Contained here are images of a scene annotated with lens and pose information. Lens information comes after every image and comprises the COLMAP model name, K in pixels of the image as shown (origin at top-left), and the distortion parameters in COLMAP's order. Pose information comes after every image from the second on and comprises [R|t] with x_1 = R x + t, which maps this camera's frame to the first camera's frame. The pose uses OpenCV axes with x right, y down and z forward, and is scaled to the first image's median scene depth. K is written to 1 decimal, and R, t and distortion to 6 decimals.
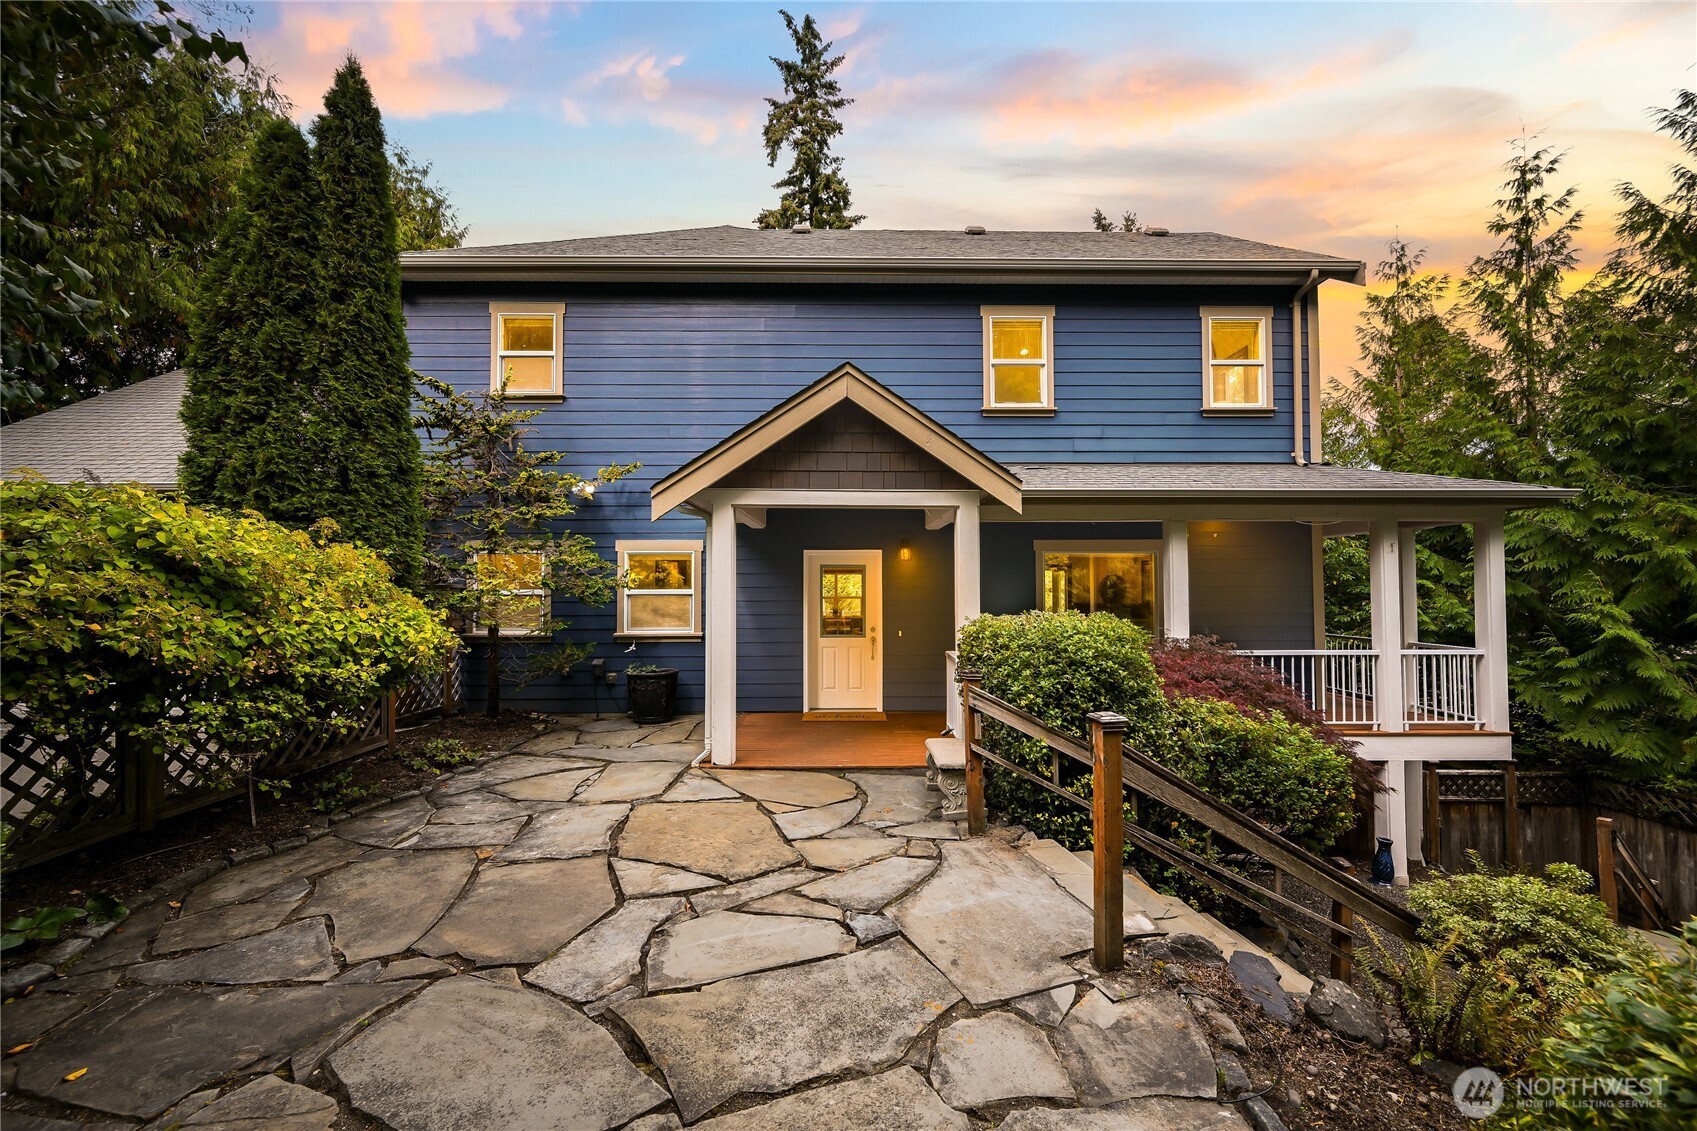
lens RADIAL K [[677.1, 0, 854.2], [0, 677.1, 565.7], [0, 0, 1]] dist [-0.001537, -0.000329]
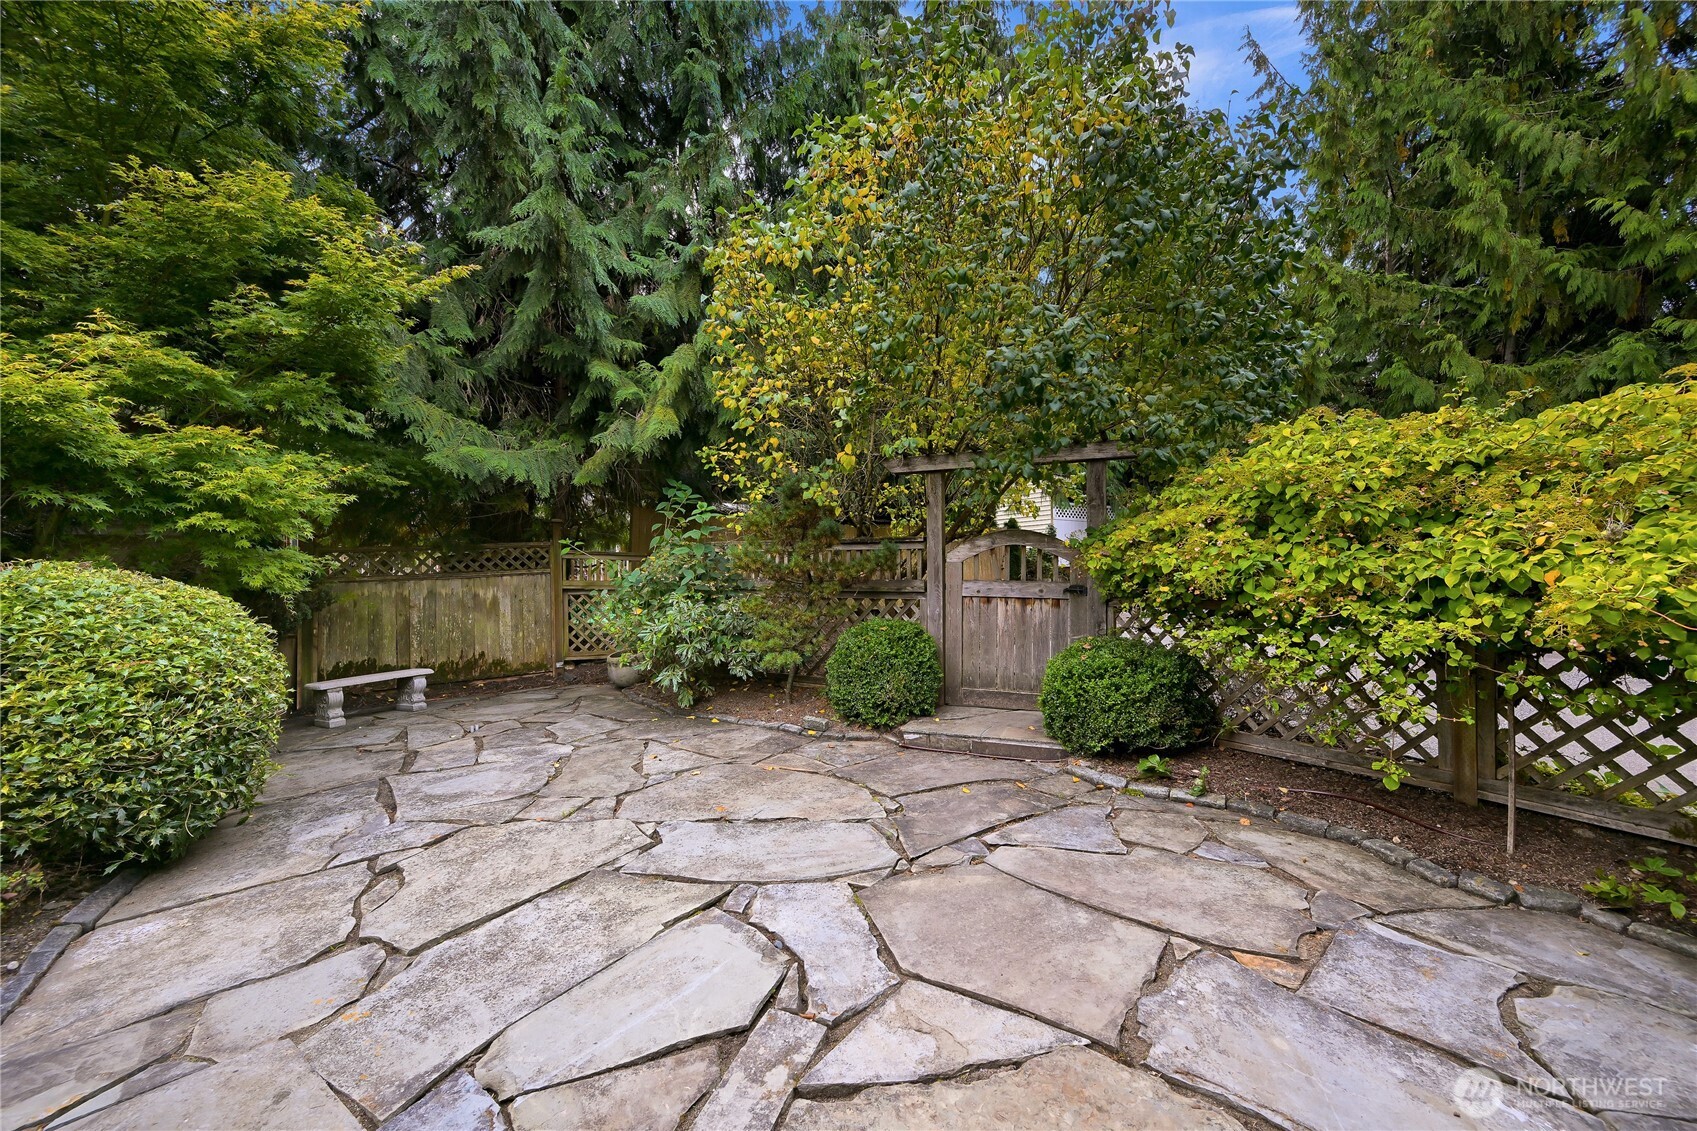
lens RADIAL K [[677.1, 0, 854.2], [0, 677.1, 565.7], [0, 0, 1]] dist [-0.001537, -0.000329]
pose [[-0.855217, -0.002120, -0.518265, 0.015799], [0.018639, 0.999219, -0.034844, 0.089525], [0.517934, -0.039459, -0.854510, 1.007120]]
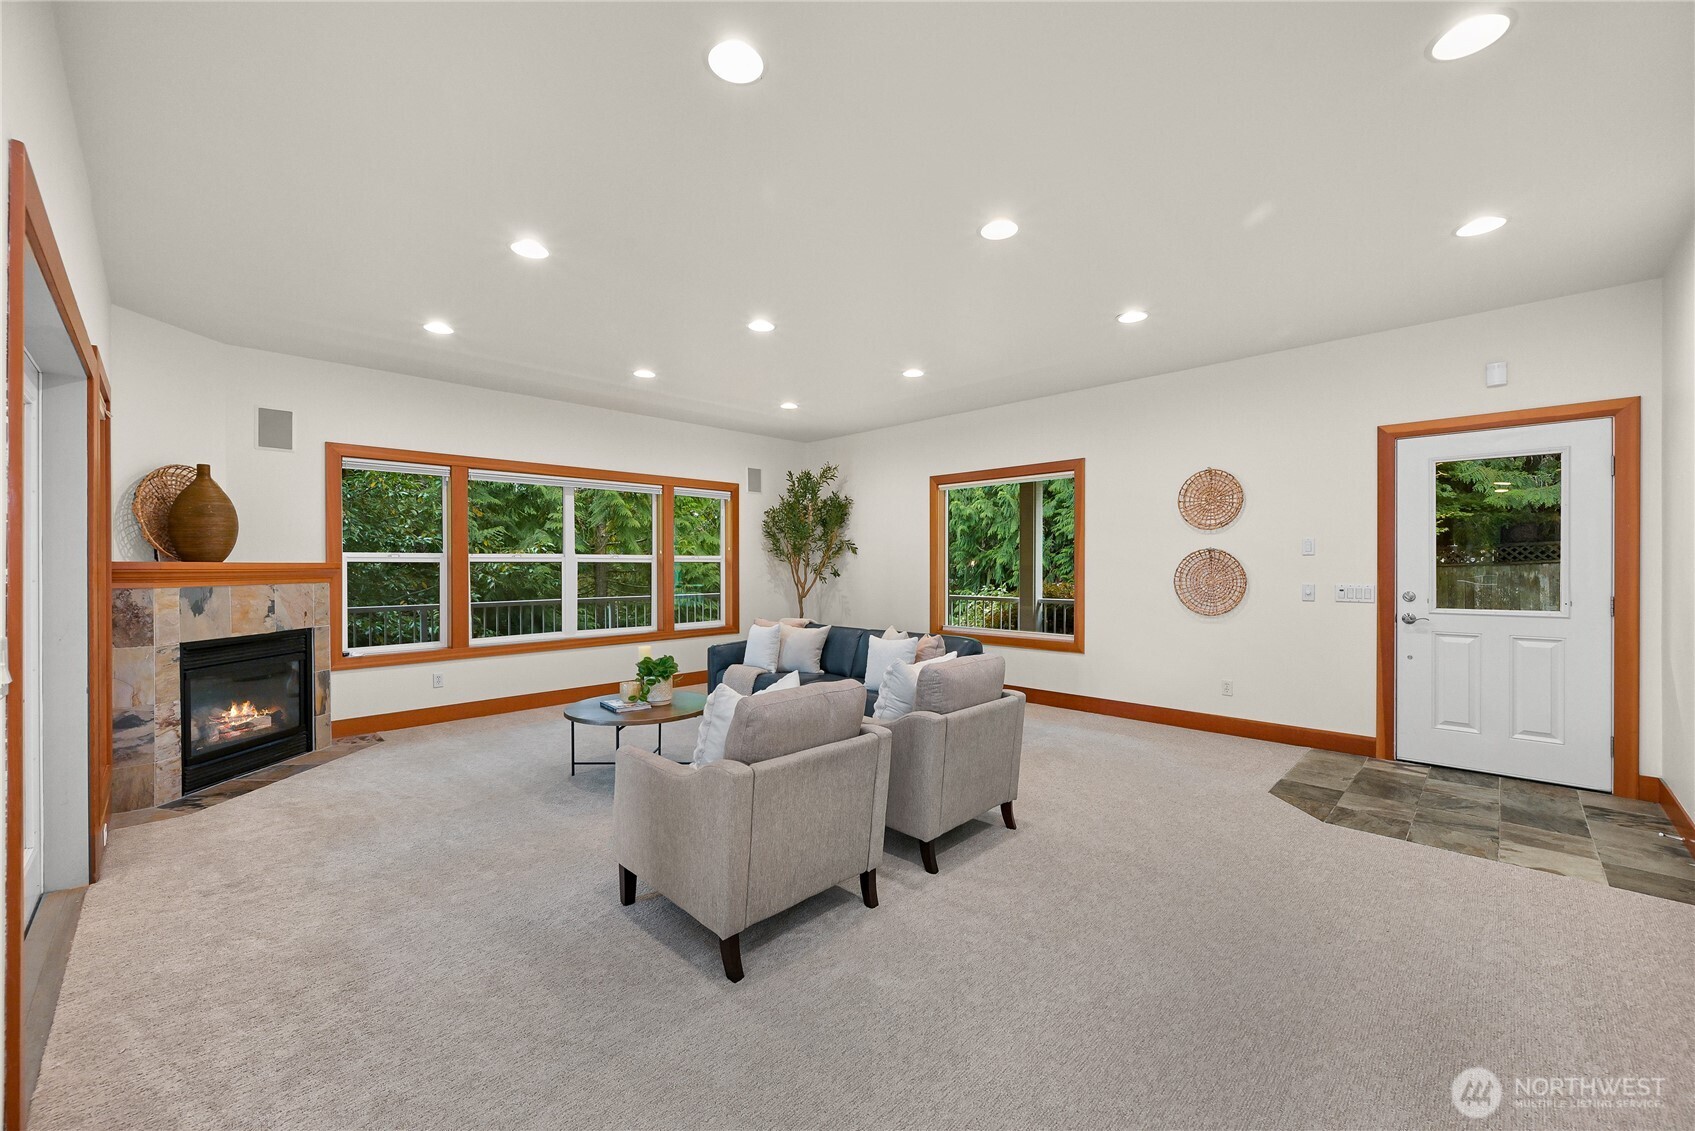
lens RADIAL K [[676.3, 0, 853.2], [0, 676.3, 565.7], [0, 0, 1]] dist [-0.001537, -0.000329]
pose [[-0.721254, 0.001189, 0.692670, 0.010843], [-0.022746, 0.999419, -0.025400, 0.125276], [-0.692298, -0.034075, -0.720807, 1.772129]]
